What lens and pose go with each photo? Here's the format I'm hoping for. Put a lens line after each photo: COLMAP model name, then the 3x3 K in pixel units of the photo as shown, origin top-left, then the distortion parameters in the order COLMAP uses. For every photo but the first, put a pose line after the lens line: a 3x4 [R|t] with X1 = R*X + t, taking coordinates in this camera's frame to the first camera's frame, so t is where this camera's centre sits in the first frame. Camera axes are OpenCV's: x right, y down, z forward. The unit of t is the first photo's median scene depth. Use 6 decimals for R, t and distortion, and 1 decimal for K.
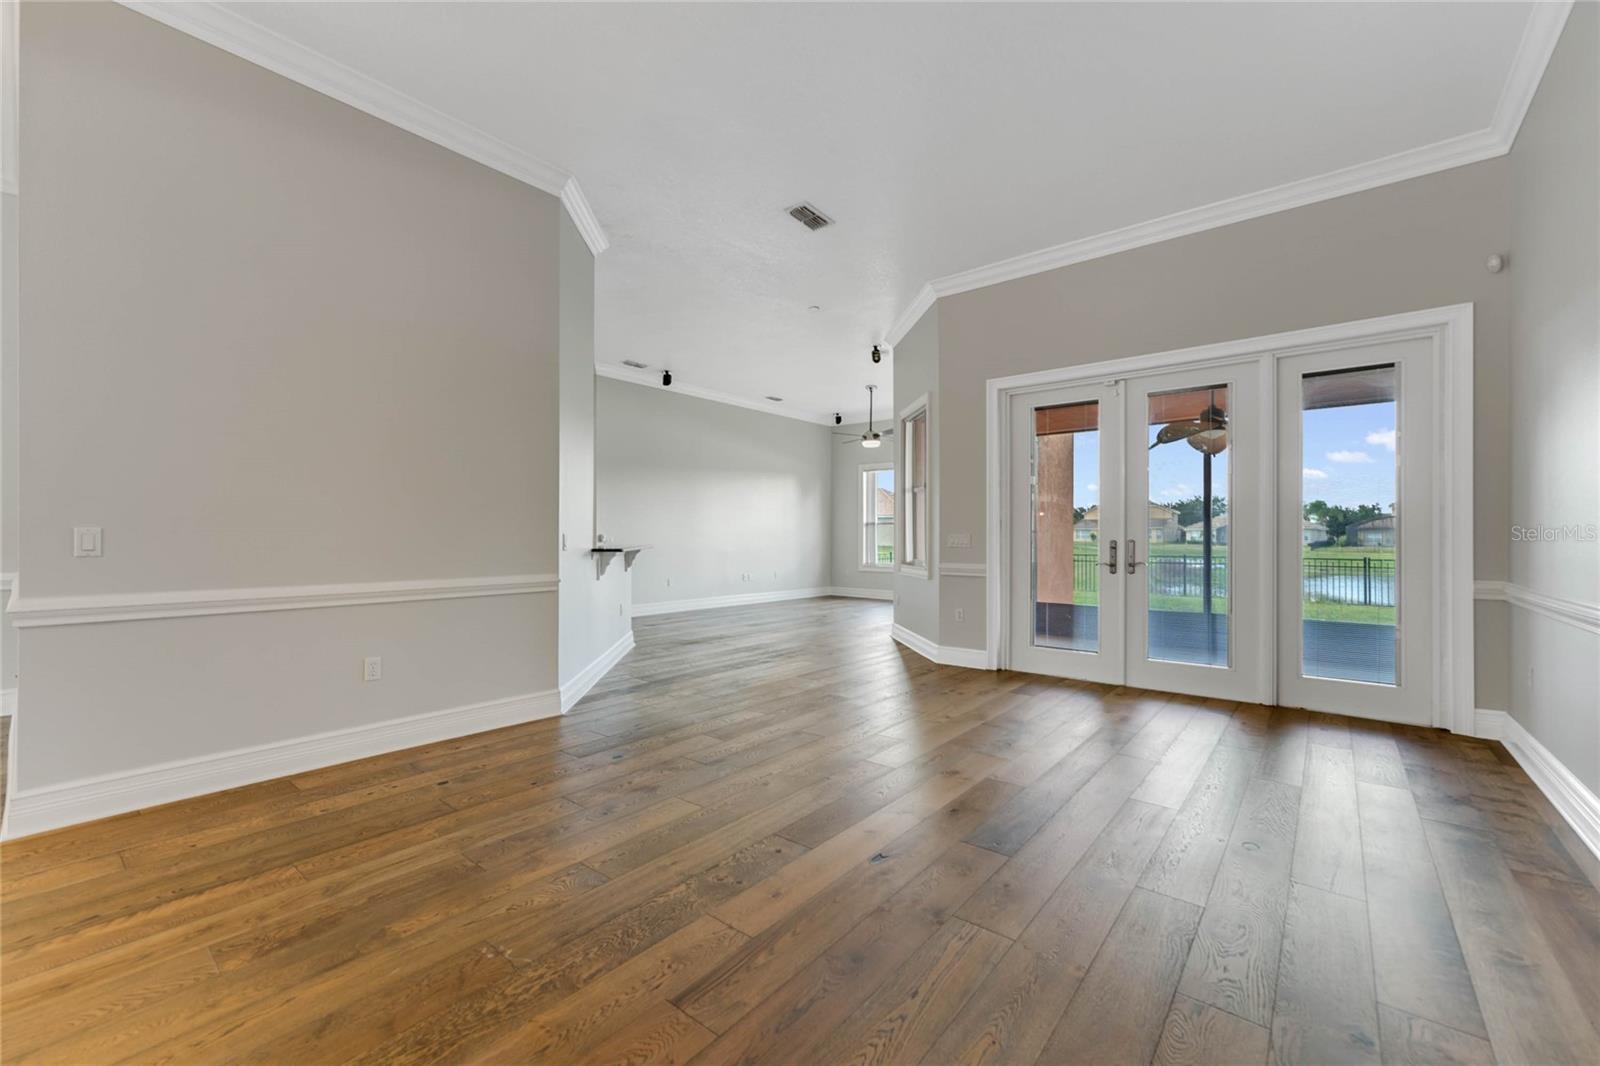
lens RADIAL K [[648.4, 0, 800.0], [0, 648.4, 533.0], [0, 0, 1]] dist [0.003455, 0.000321]
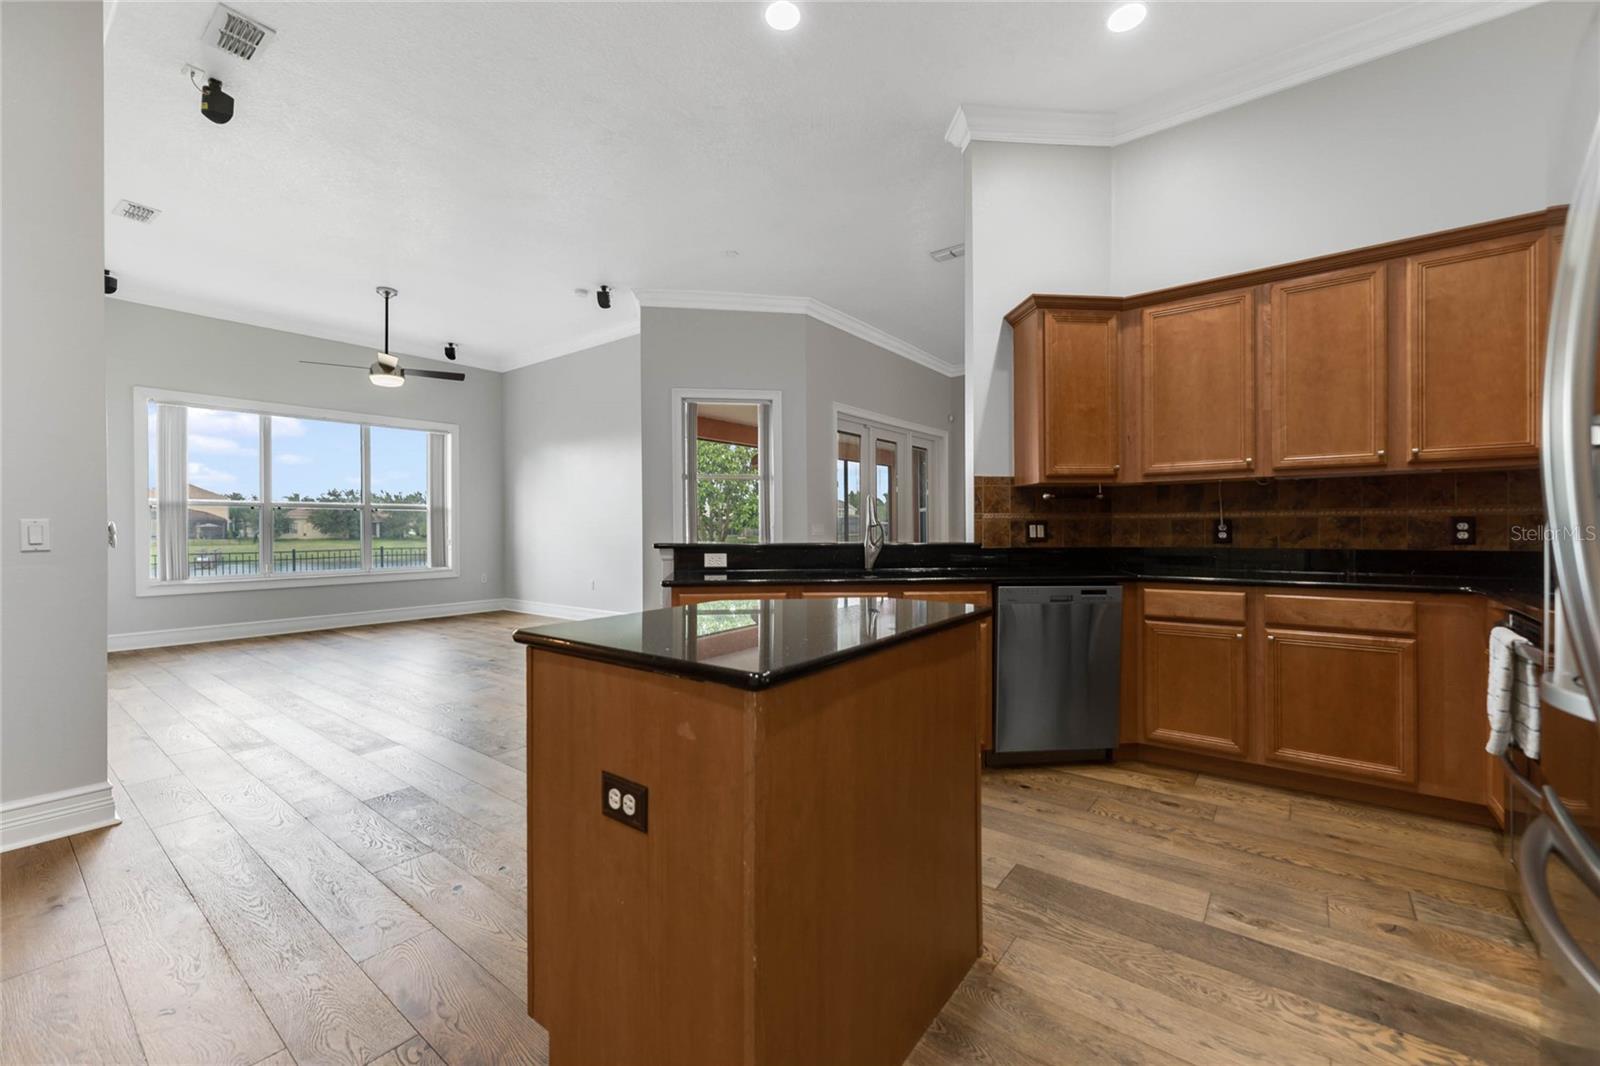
lens RADIAL K [[648.4, 0, 800.0], [0, 648.4, 533.0], [0, 0, 1]] dist [0.003455, 0.000321]
pose [[-0.030250, -0.008931, 0.999502, -1.041813], [-0.001930, 0.999959, 0.008876, 0.009514], [-0.999541, -0.001660, -0.030266, 1.183810]]
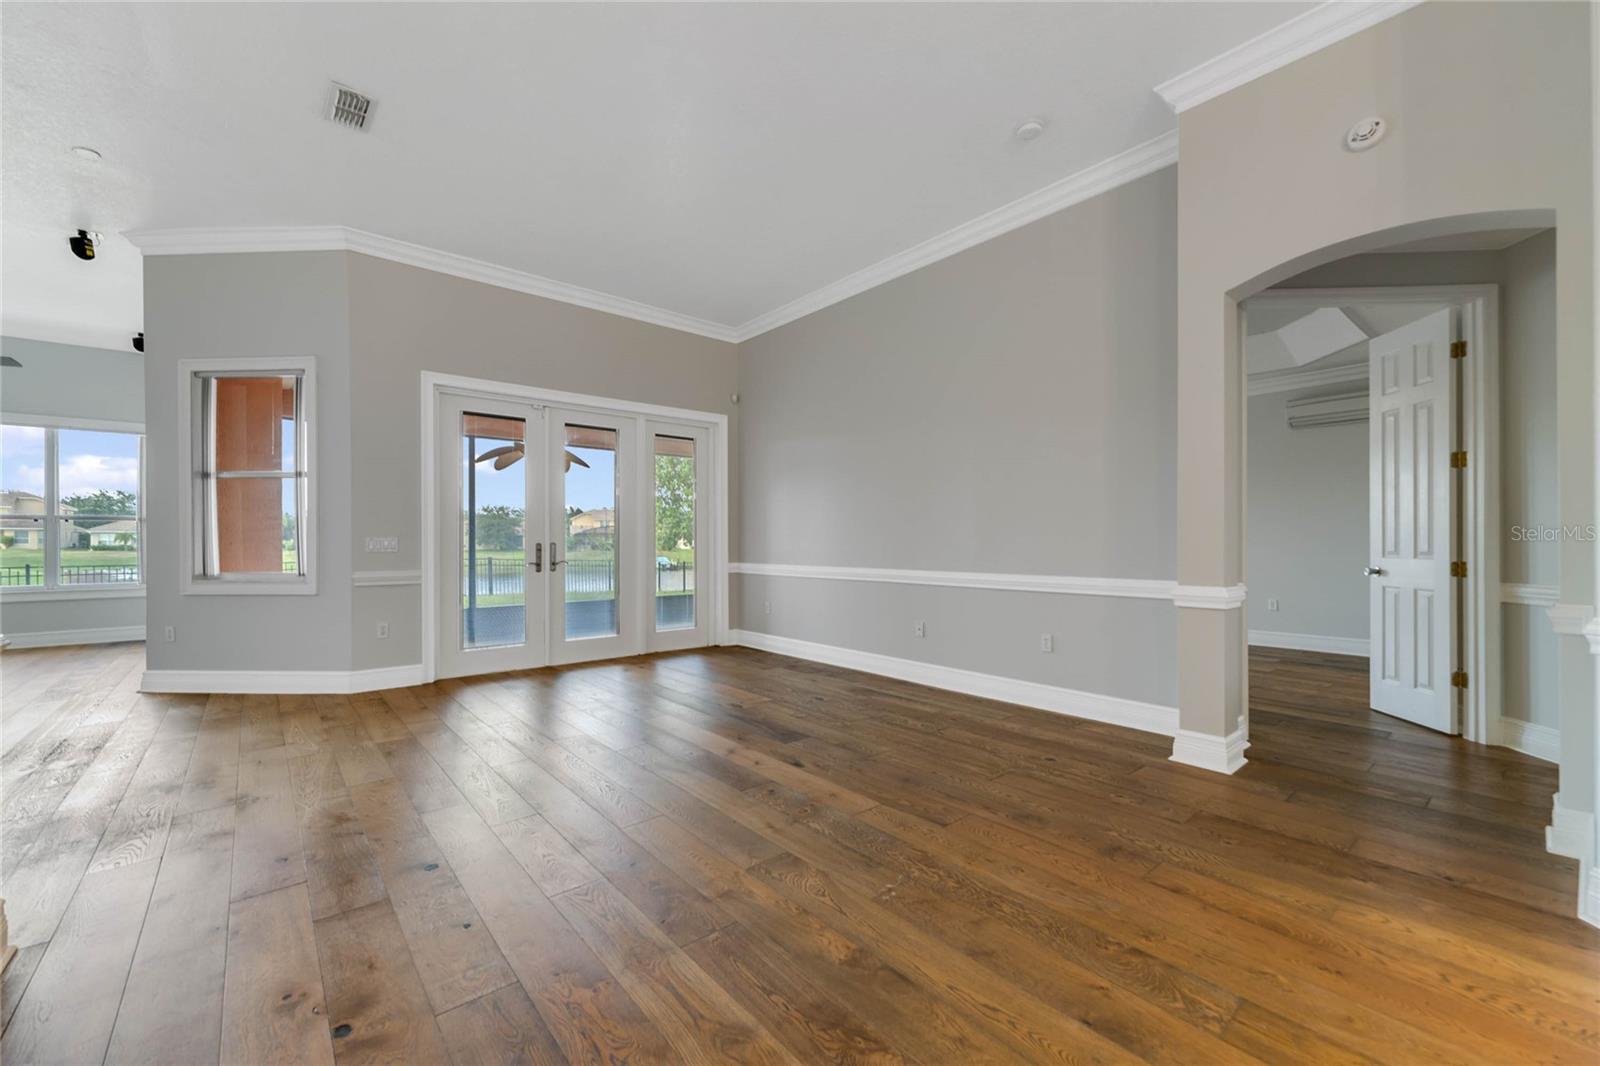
lens RADIAL K [[649.8, 0, 805.2], [0, 649.8, 540.5], [0, 0, 1]] dist [-0.000361, 0.000126]
pose [[0.175753, -0.000205, 0.984434, -0.562142], [-0.004847, 0.999988, 0.001073, 0.002625], [-0.984422, -0.004960, 0.175750, 0.321142]]
